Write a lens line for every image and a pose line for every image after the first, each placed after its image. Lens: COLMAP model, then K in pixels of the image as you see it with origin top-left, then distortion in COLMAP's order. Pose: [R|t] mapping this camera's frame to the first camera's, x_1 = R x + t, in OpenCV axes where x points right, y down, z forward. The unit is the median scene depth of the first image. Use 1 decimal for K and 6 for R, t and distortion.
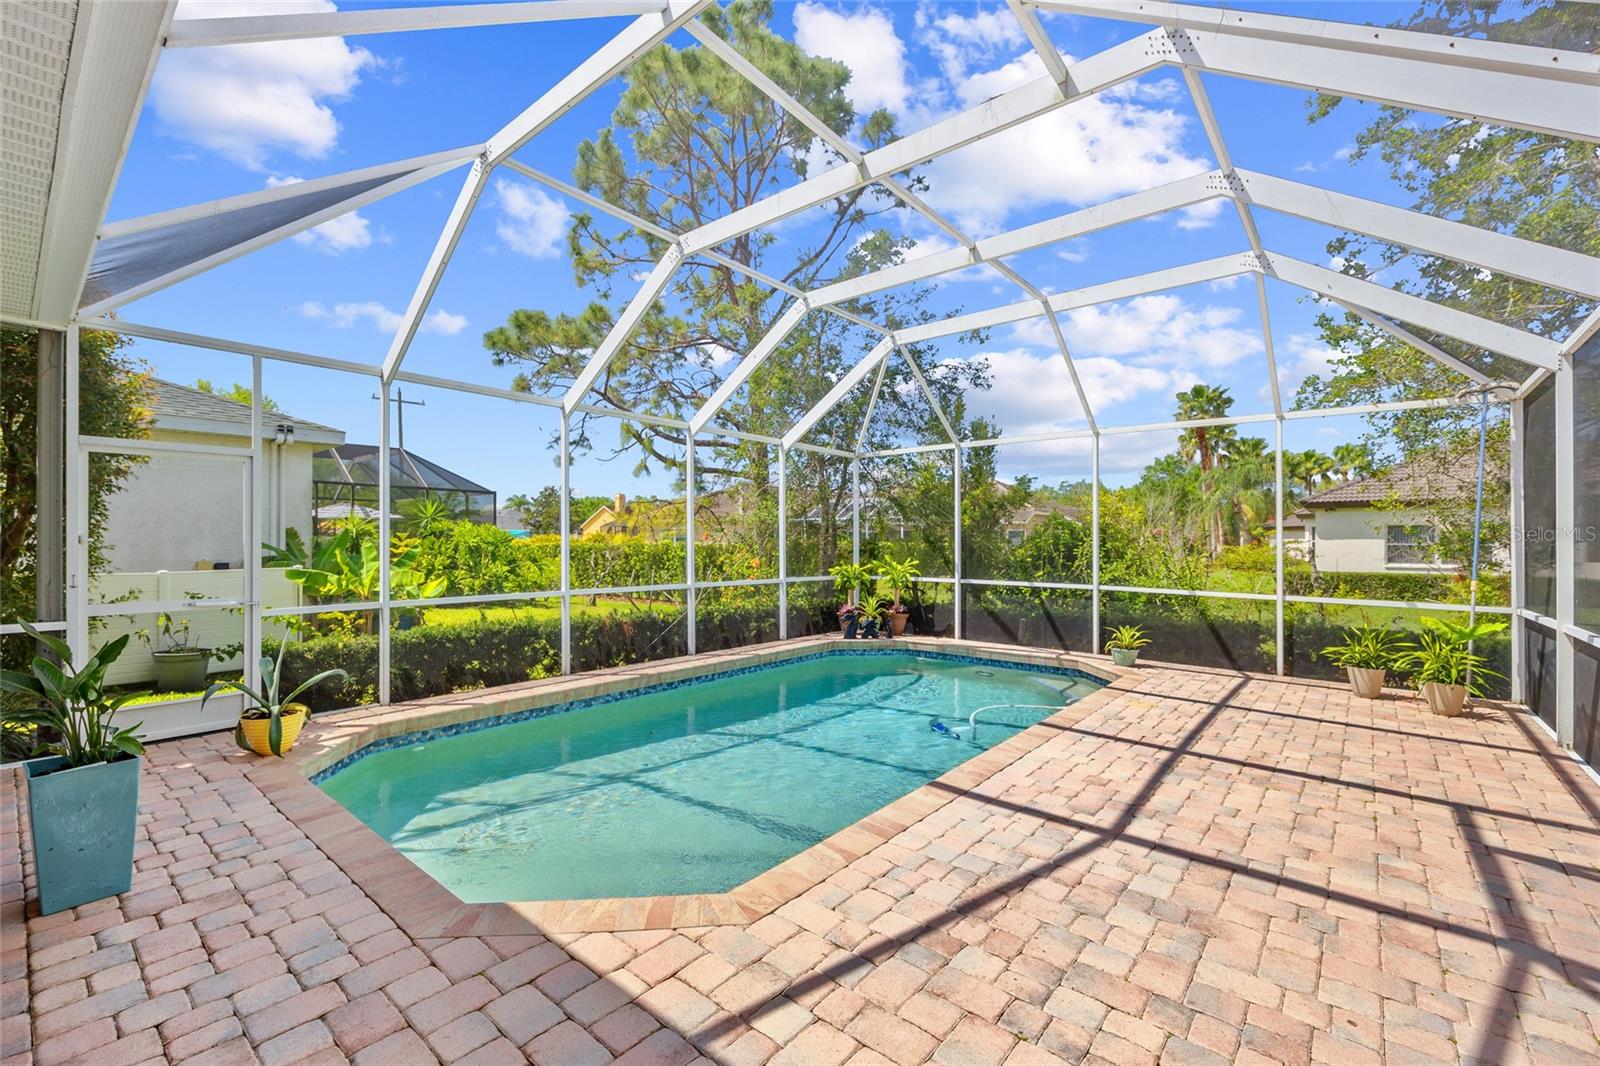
lens RADIAL K [[668.8, 0, 800.8], [0, 668.8, 537.0], [0, 0, 1]] dist [-0.001296, -0.000405]
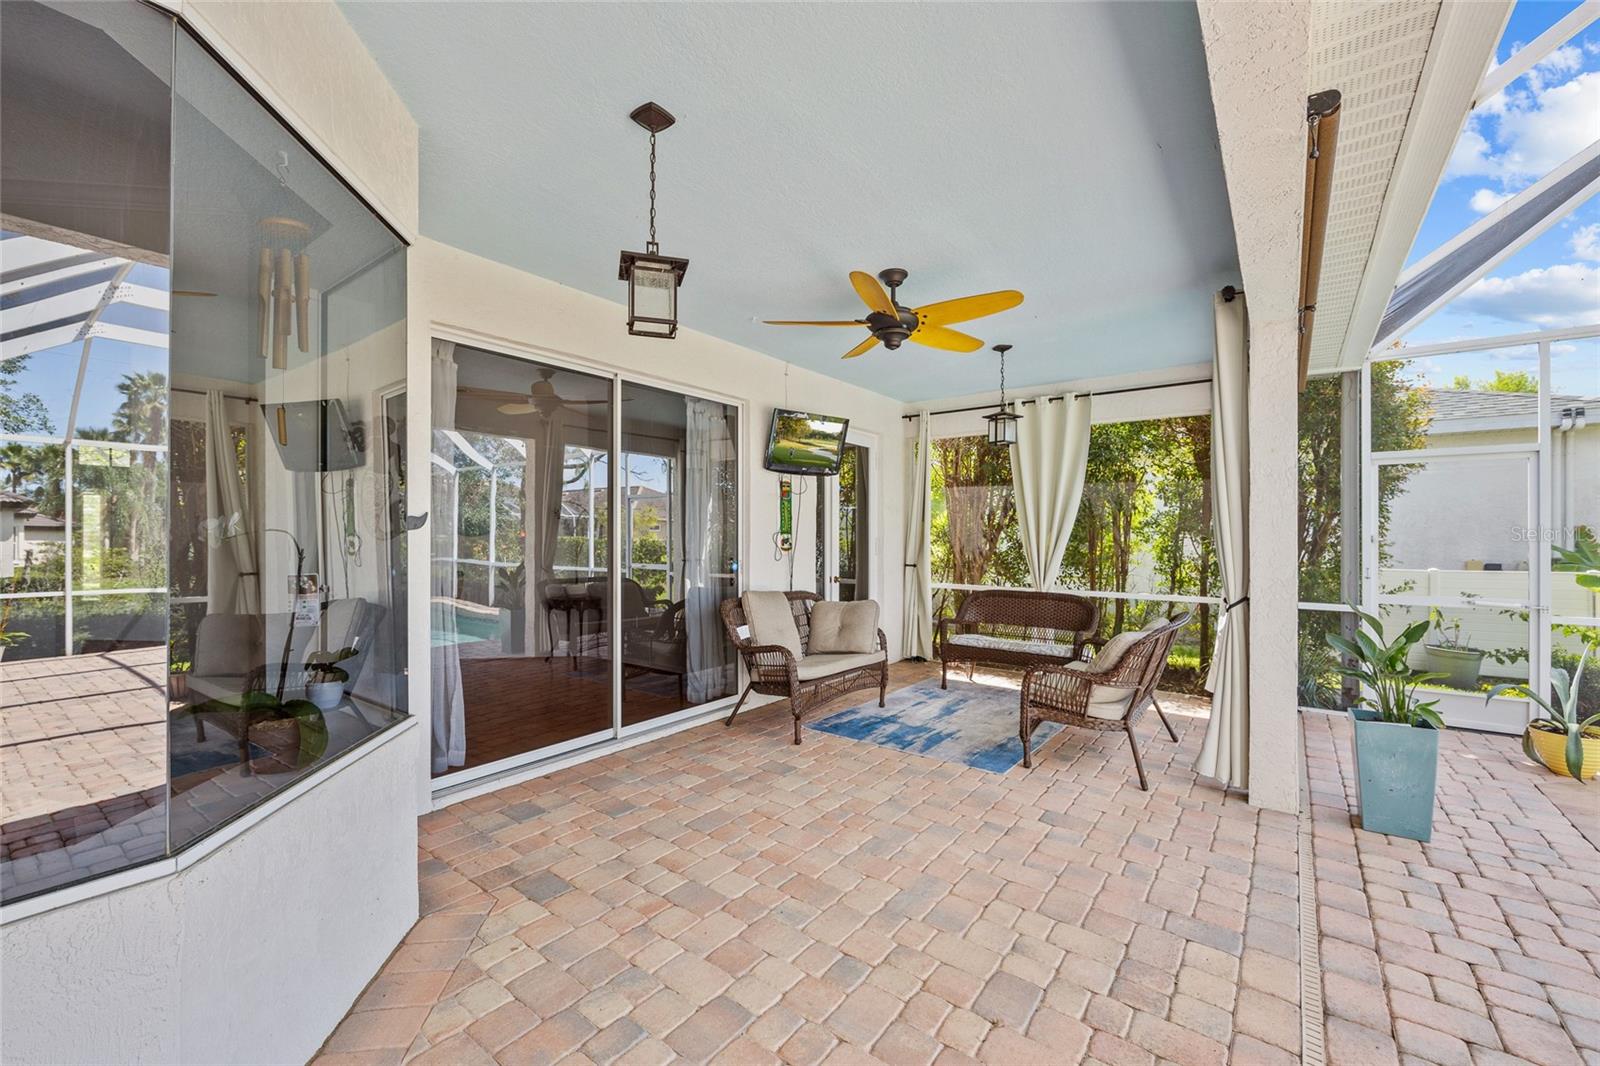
lens RADIAL K [[654.6, 0, 797.5], [0, 654.6, 533.4], [0, 0, 1]] dist [-0.003284, -0.000097]
pose [[0.048974, -0.005616, -0.998784, 0.027522], [0.000618, 0.999984, -0.005592, -0.000007], [0.998800, -0.000343, 0.048977, -0.057314]]
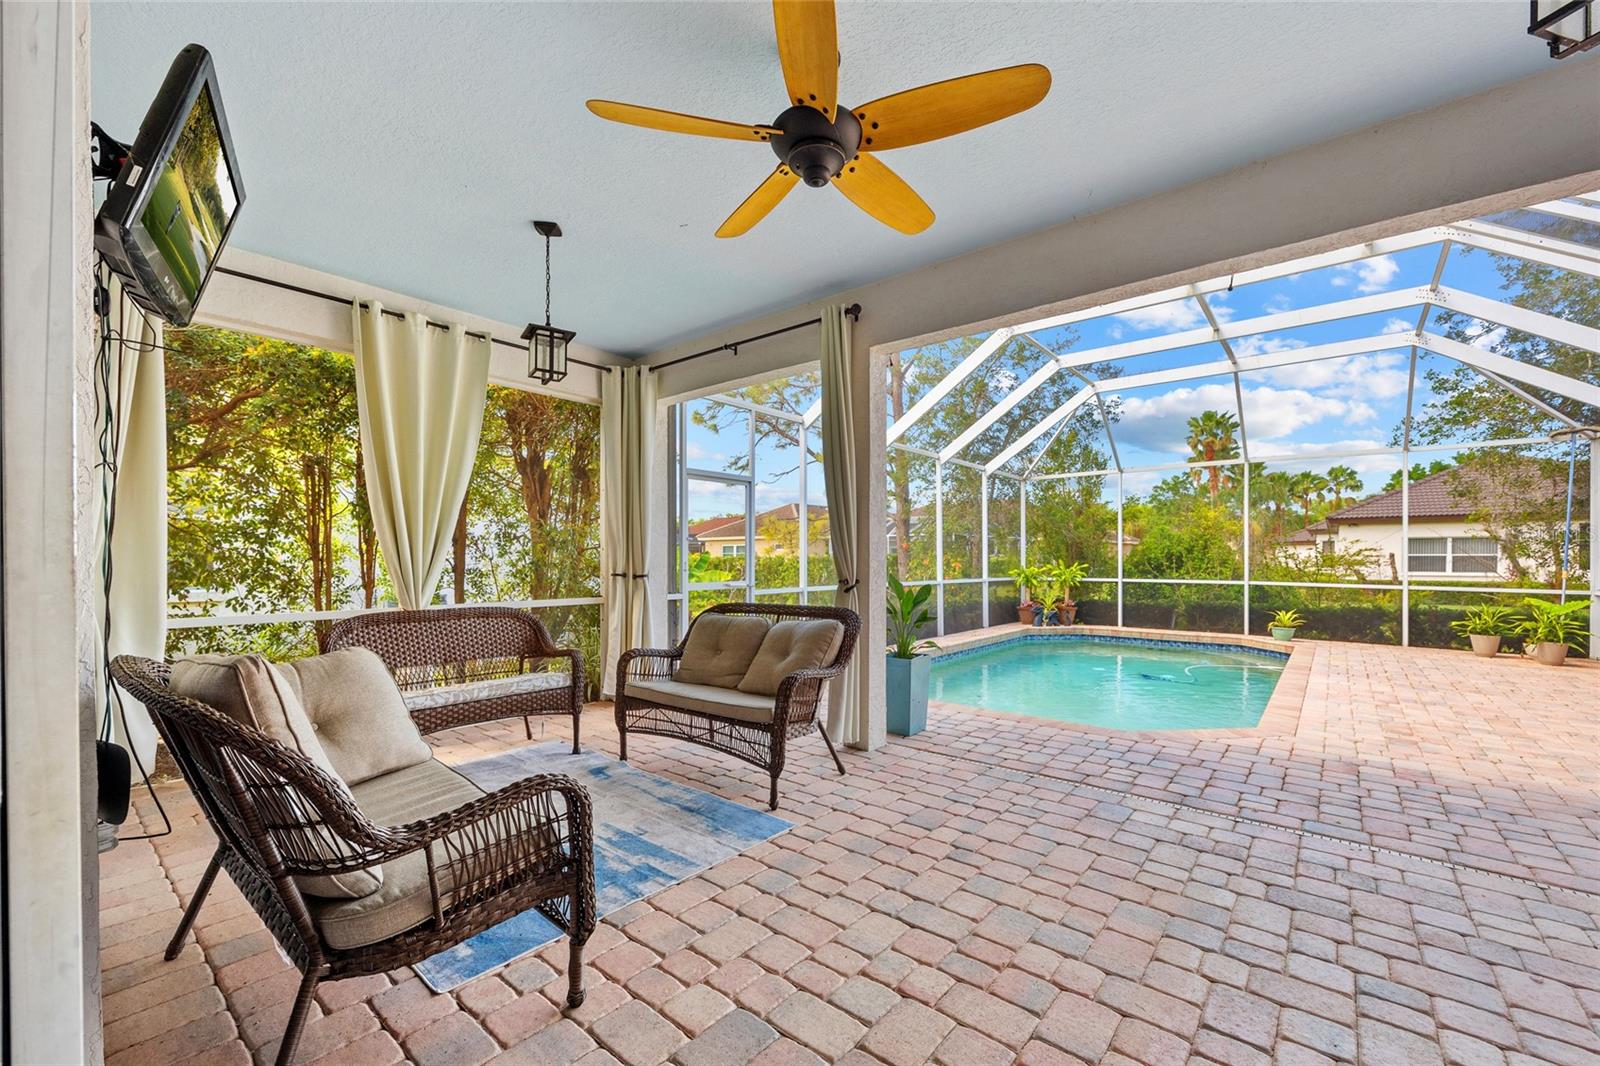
lens RADIAL K [[647.2, 0, 803.6], [0, 647.2, 550.9], [0, 0, 1]] dist [-0.002779, -0.000145]
pose [[0.999962, -0.004794, 0.007260, -0.511087], [0.004849, 0.999960, -0.007539, 0.026400], [-0.007224, 0.007574, 0.999945, -0.275372]]
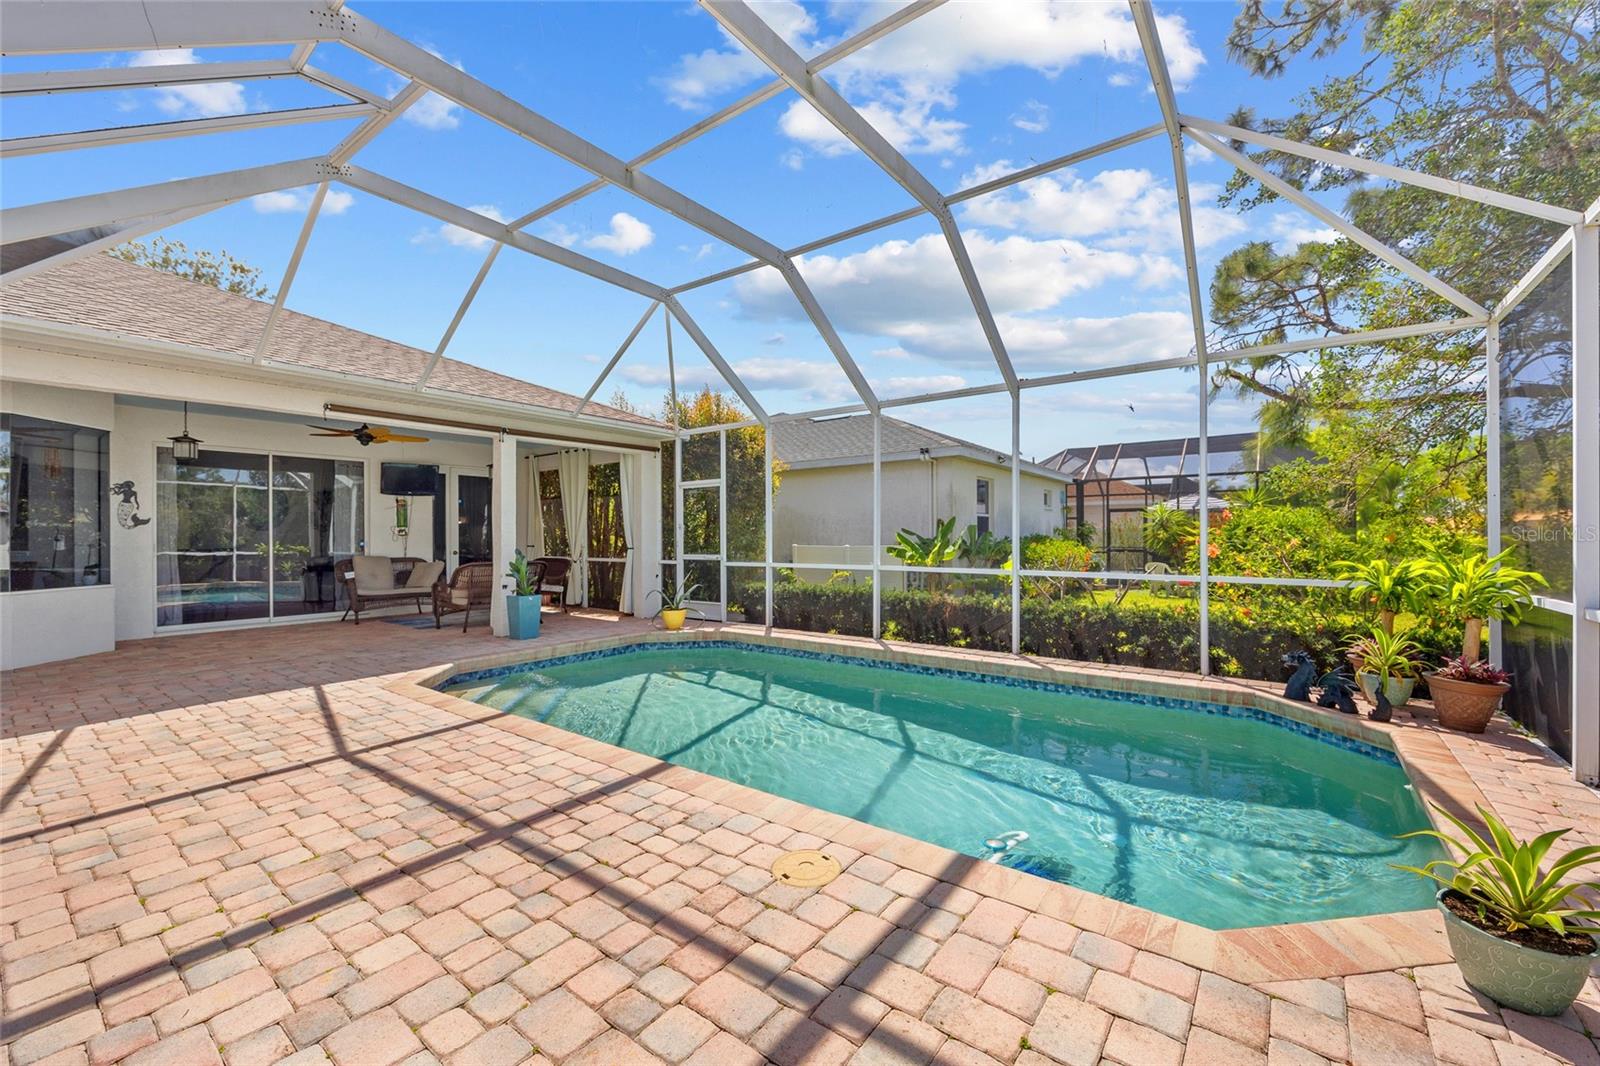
lens RADIAL K [[651.2, 0, 800.0], [0, 651.2, 533.0], [0, 0, 1]] dist [0.000462, 0.000124]
pose [[0.048897, -0.008906, -0.998764, 0.762432], [0.010441, 0.999910, -0.008405, 0.031340], [0.998749, -0.010017, 0.048985, 0.803059]]
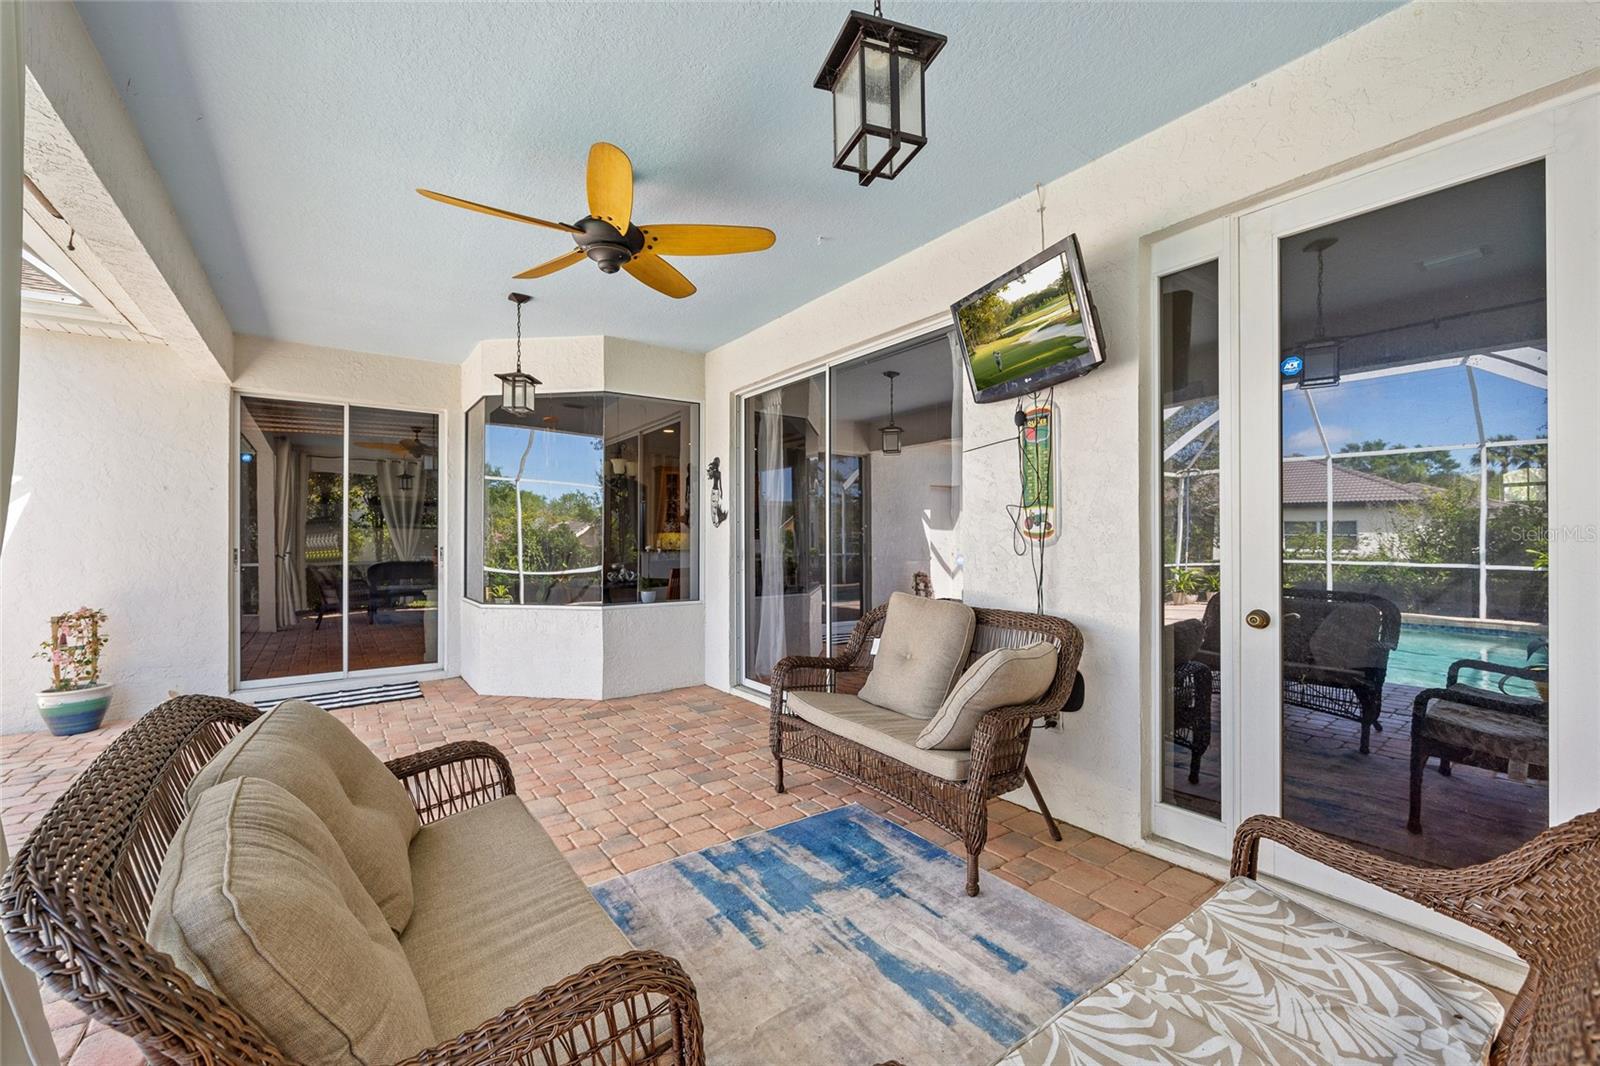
lens RADIAL K [[643.7, 0, 797.1], [0, 643.7, 538.4], [0, 0, 1]] dist [-0.004030, -0.000336]
pose [[-0.969079, -0.002936, 0.246734, -0.720126], [-0.004387, 0.999976, -0.005333, 0.019600], [-0.246713, -0.006250, -0.969068, 0.414210]]
